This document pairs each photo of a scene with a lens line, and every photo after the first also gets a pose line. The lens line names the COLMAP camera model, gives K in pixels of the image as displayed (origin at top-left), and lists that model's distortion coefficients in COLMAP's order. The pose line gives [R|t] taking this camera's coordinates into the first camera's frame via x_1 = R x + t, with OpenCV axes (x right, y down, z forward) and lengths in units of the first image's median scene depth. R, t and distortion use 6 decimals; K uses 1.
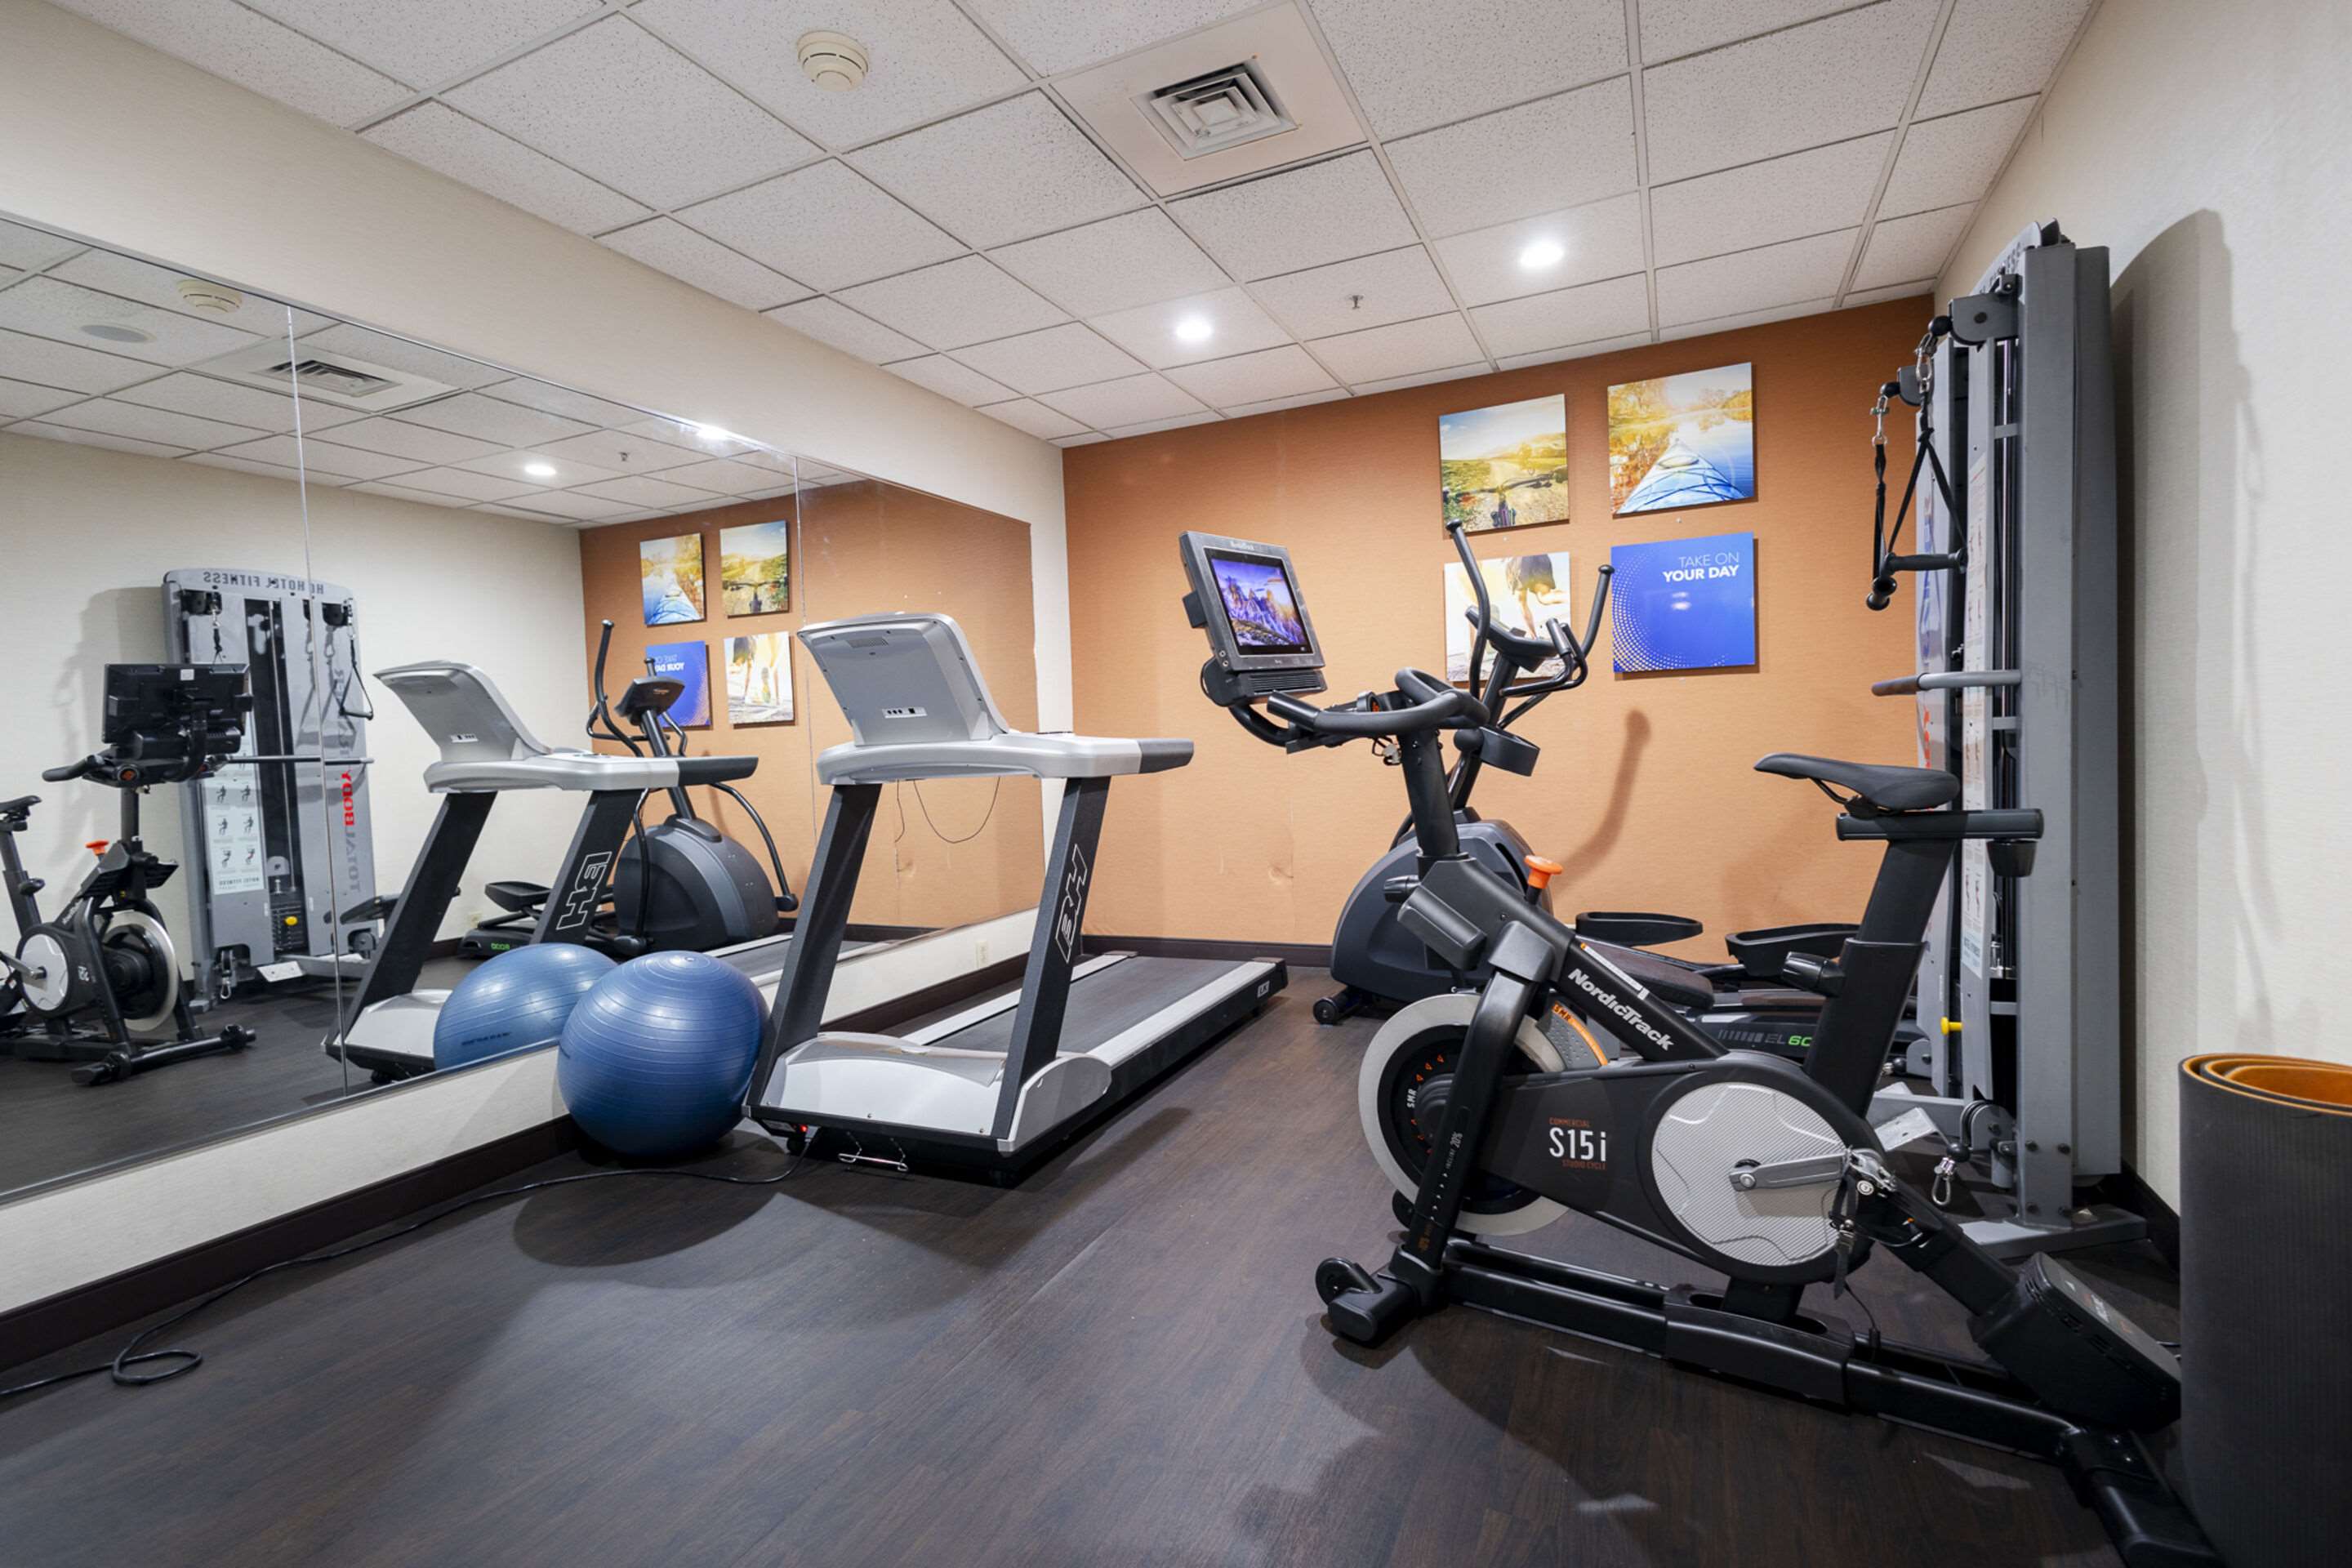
lens RADIAL K [[1096.1, 0, 1165.3], [0, 1096.1, 786.9], [0, 0, 1]] dist [0.010138, -0.000407]
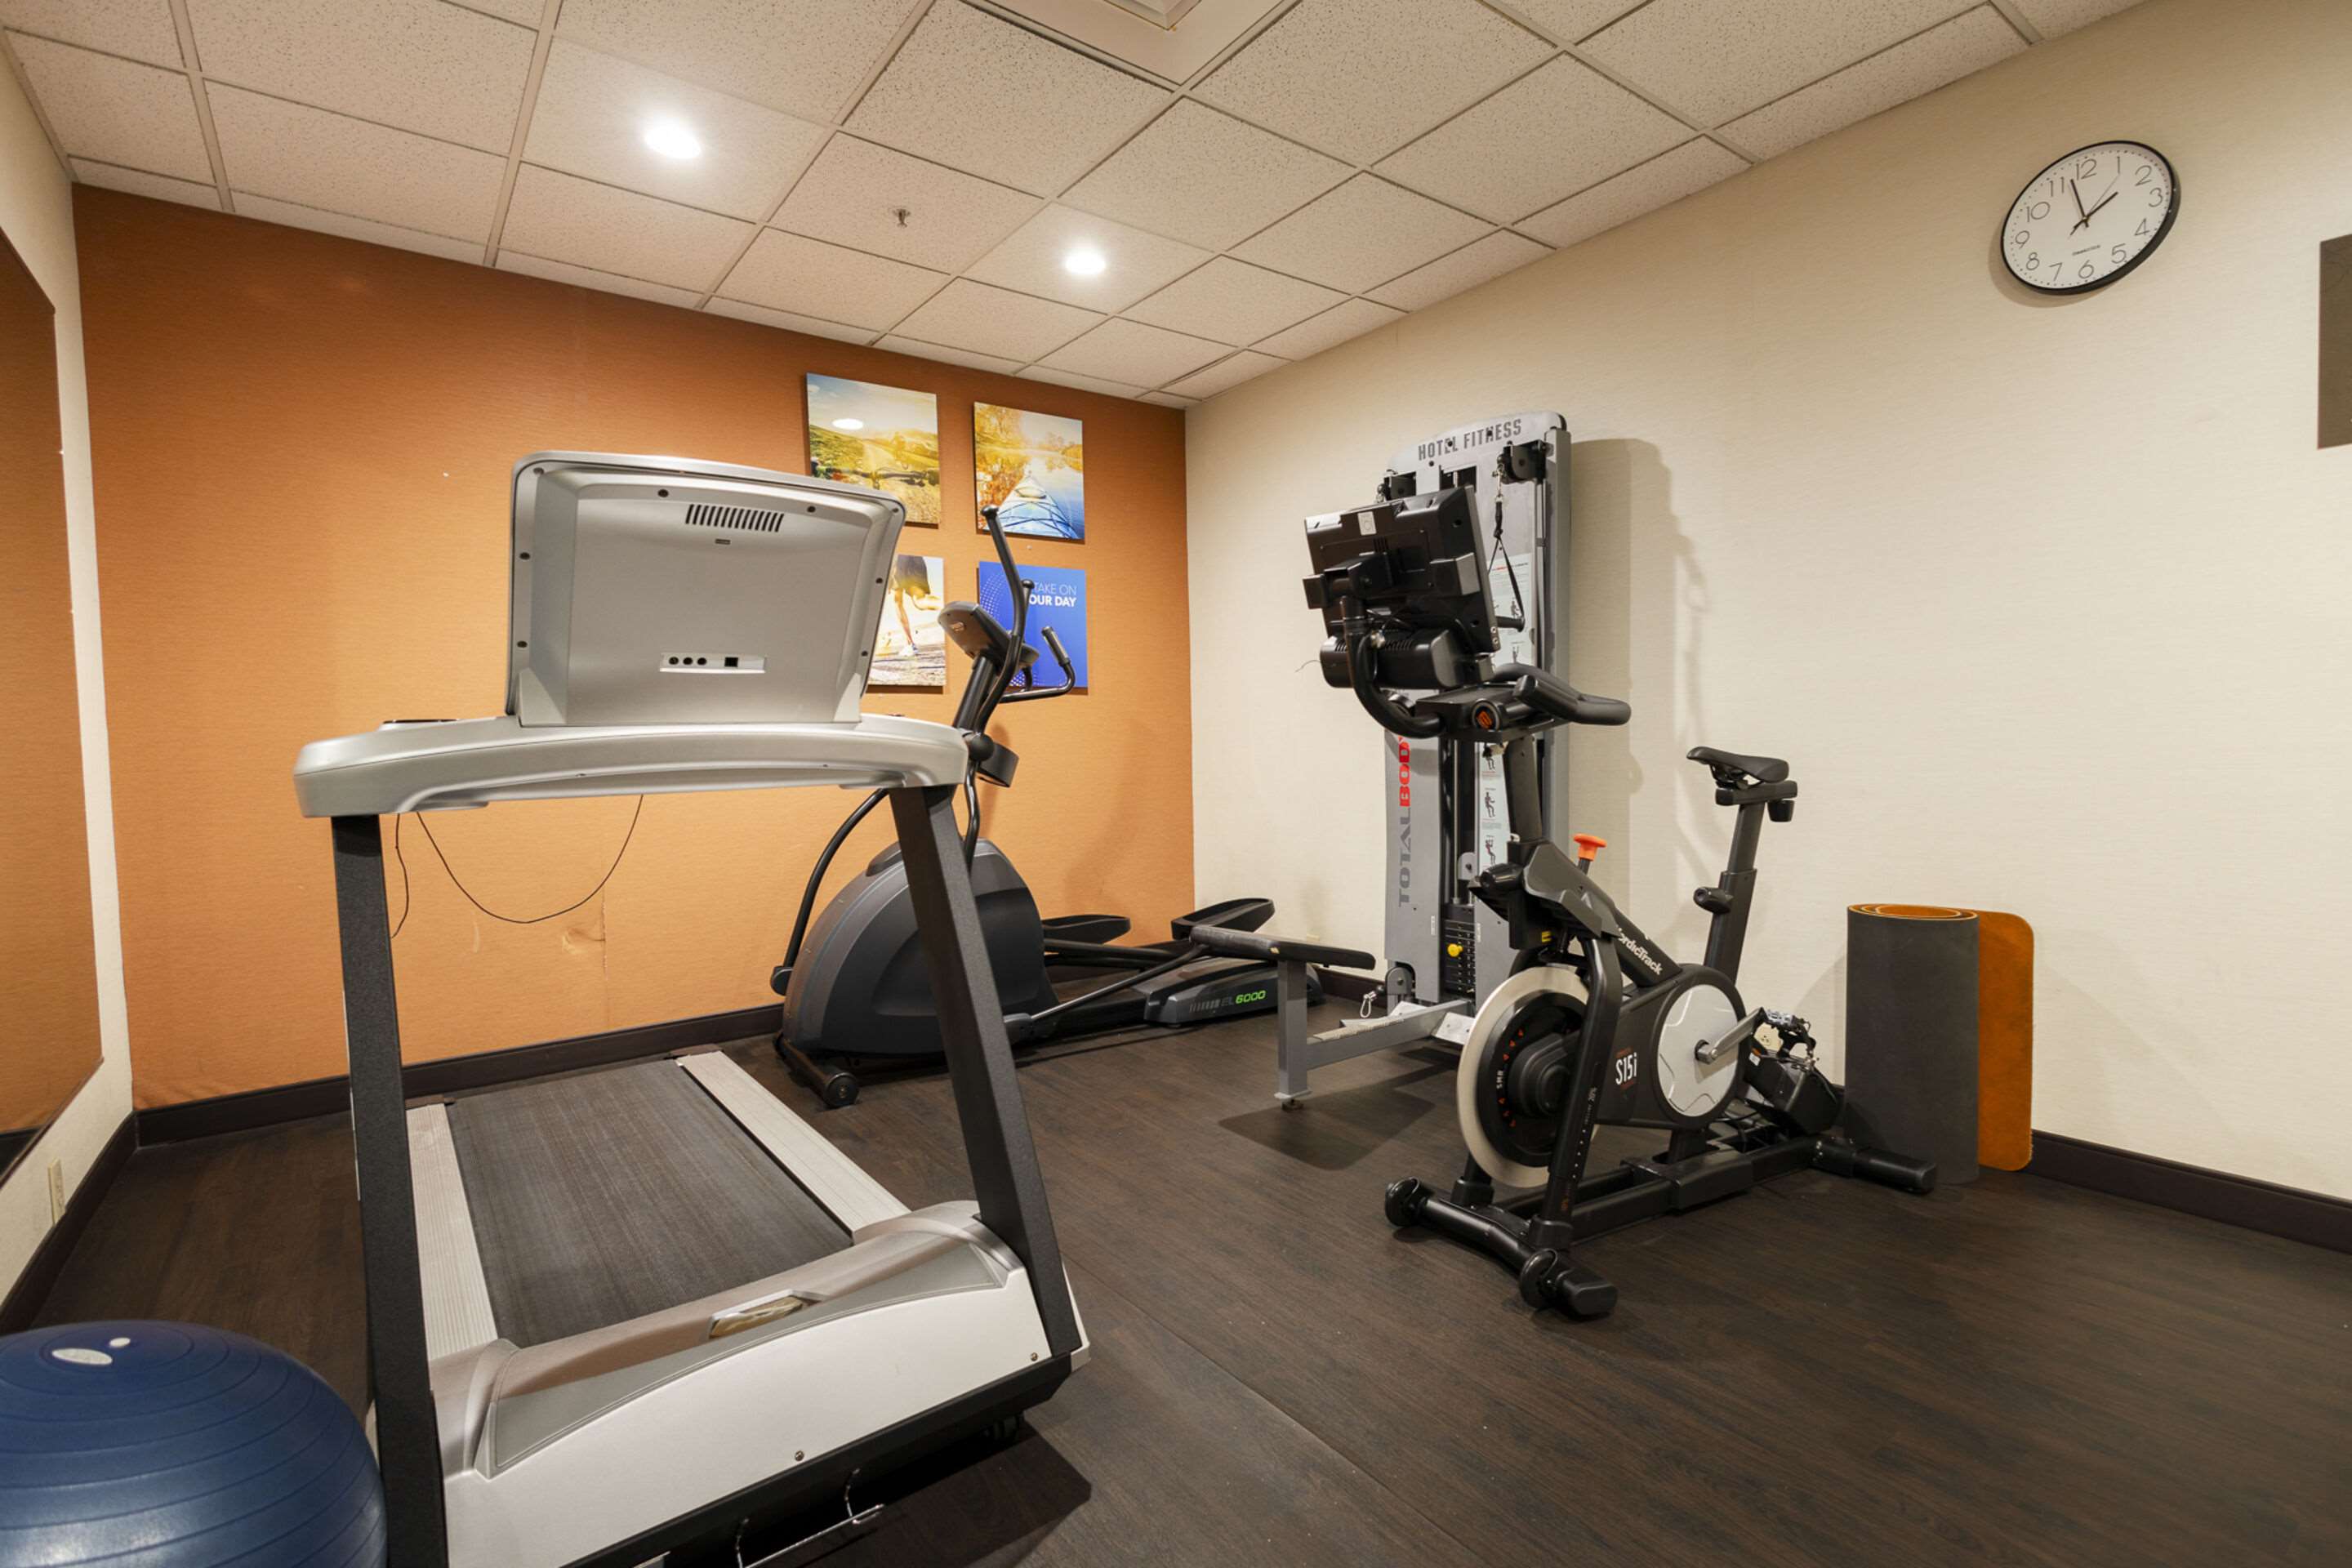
lens RADIAL K [[1096.1, 0, 1178.0], [0, 1096.1, 792.8], [0, 0, 1]] dist [0.010138, -0.000407]
pose [[0.457532, -0.016695, 0.889036, -0.413748], [0.039079, 0.999235, -0.001347, 0.001760], [-0.888334, 0.035360, 0.457835, 0.391678]]
